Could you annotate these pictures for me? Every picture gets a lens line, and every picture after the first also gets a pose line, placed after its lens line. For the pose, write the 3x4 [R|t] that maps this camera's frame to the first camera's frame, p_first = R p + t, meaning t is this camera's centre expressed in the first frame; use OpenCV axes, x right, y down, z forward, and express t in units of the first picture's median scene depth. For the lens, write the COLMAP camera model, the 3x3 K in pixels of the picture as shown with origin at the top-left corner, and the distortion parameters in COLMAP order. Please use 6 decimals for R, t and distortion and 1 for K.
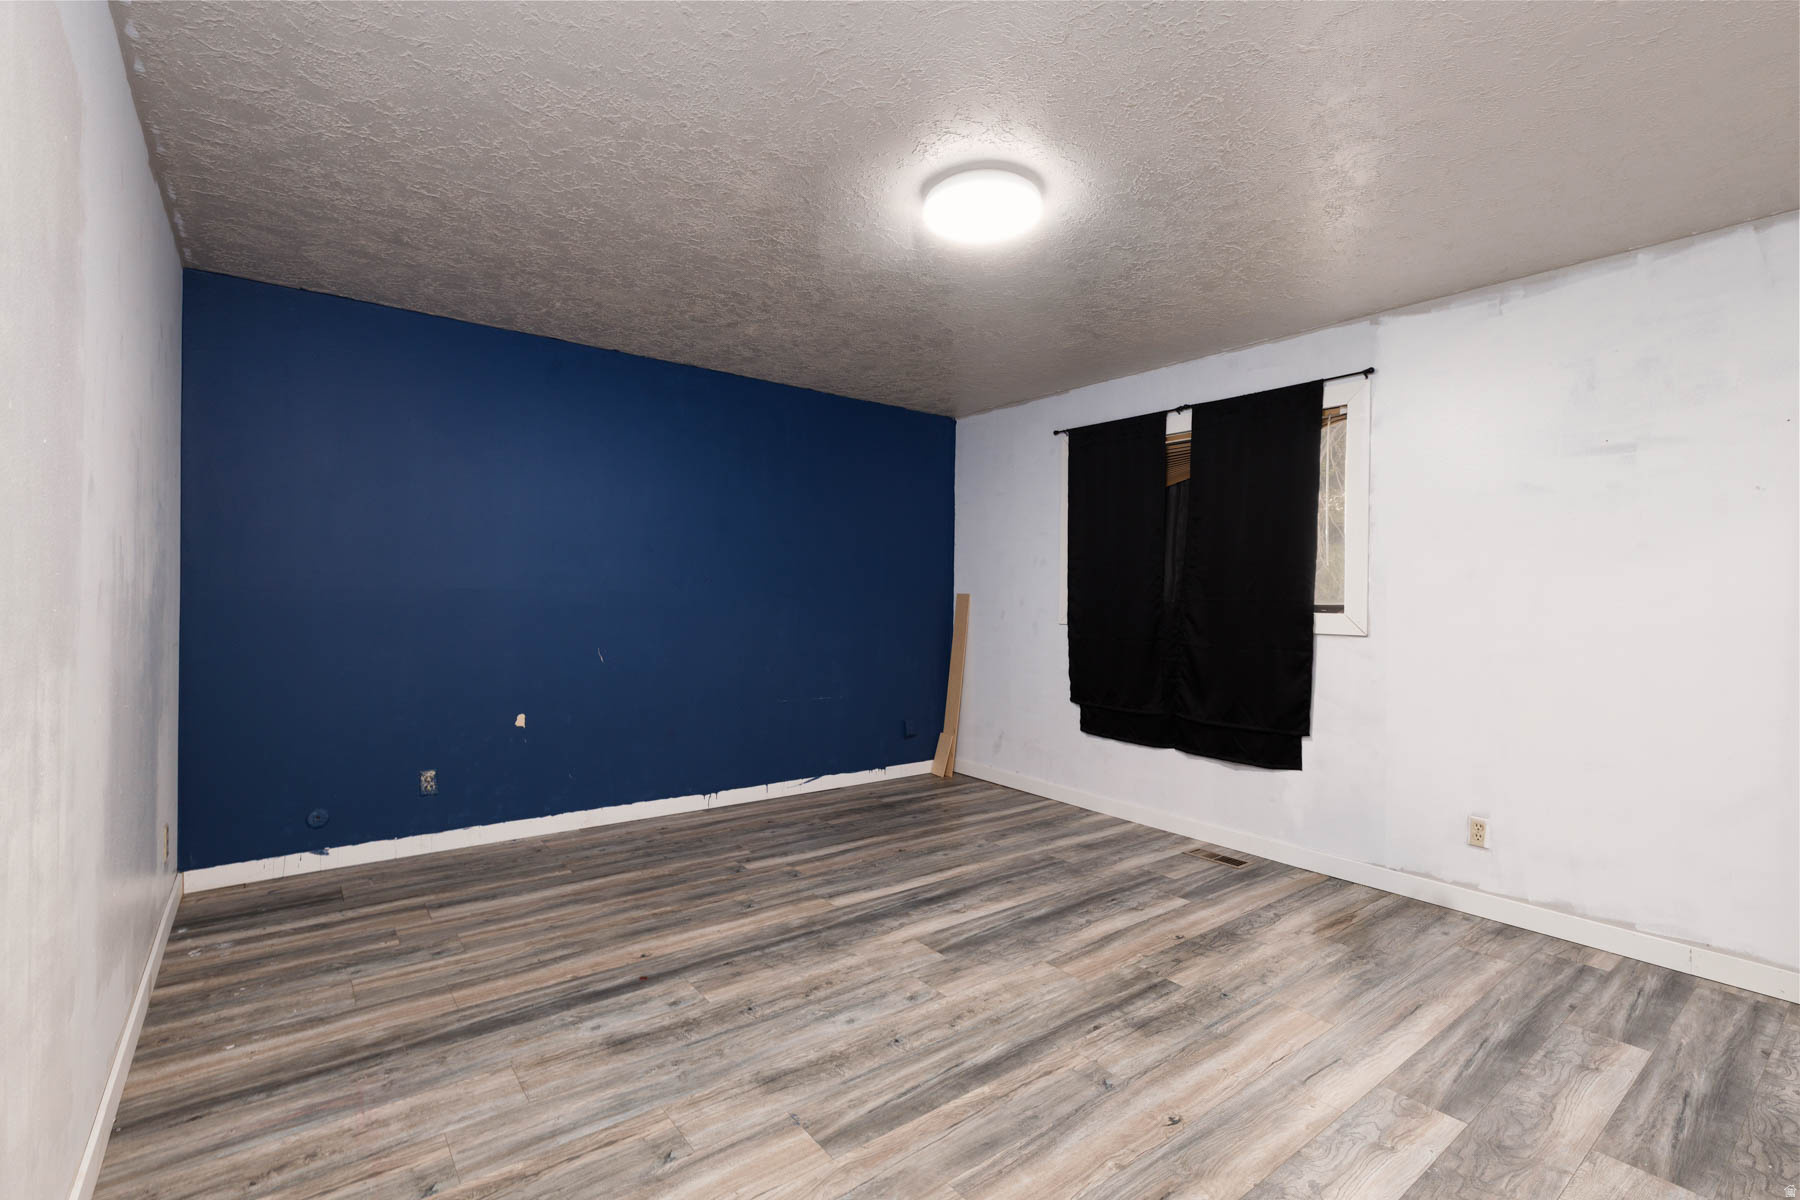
lens RADIAL K [[806.1, 0, 895.9], [0, 806.1, 600.0], [0, 0, 1]] dist [0.005982, -0.001448]
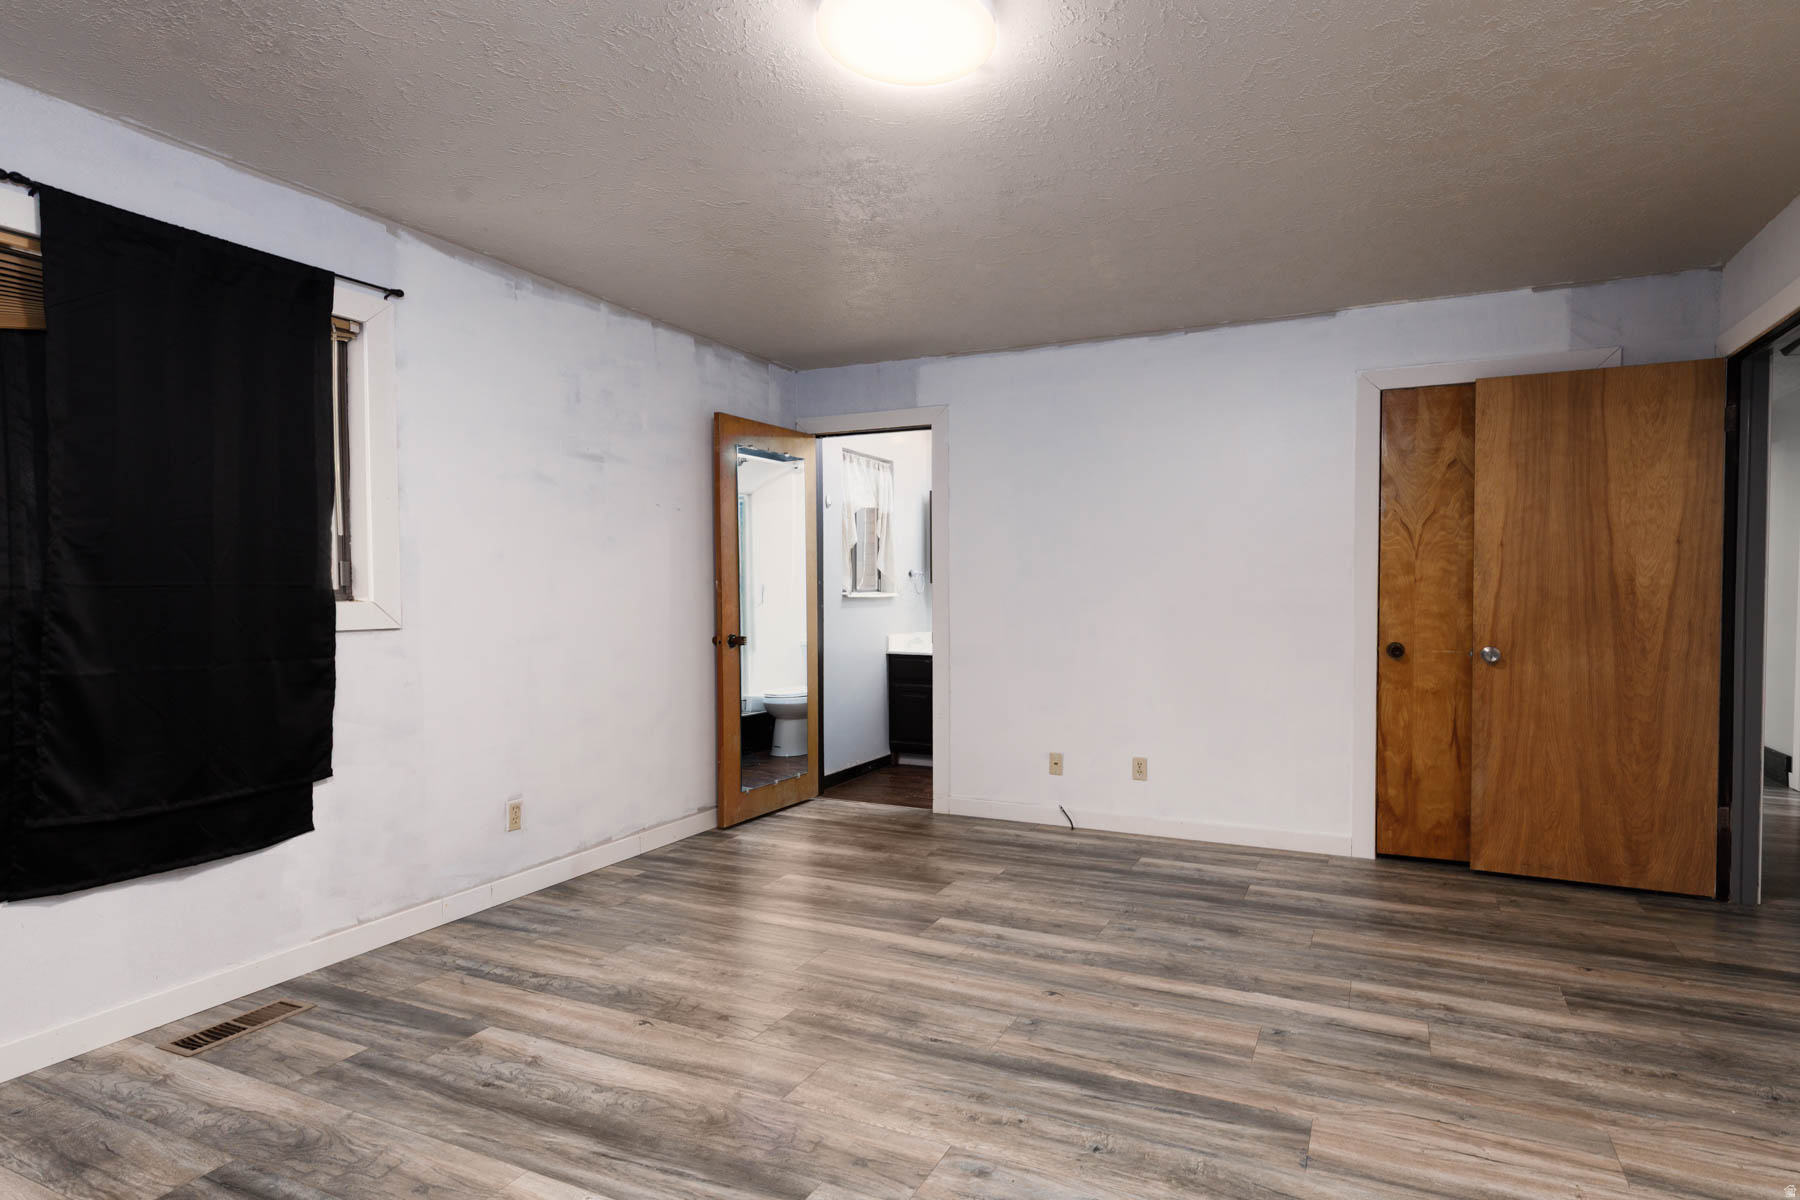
lens RADIAL K [[979.7, 0, 814.6], [0, 979.7, 602.1], [0, 0, 1]] dist [0.003884, -0.000506]
pose [[-0.414235, -0.027353, 0.909759, -0.582604], [-0.003010, 0.999584, 0.028684, -0.012565], [-0.910165, 0.009144, -0.414145, 1.287859]]
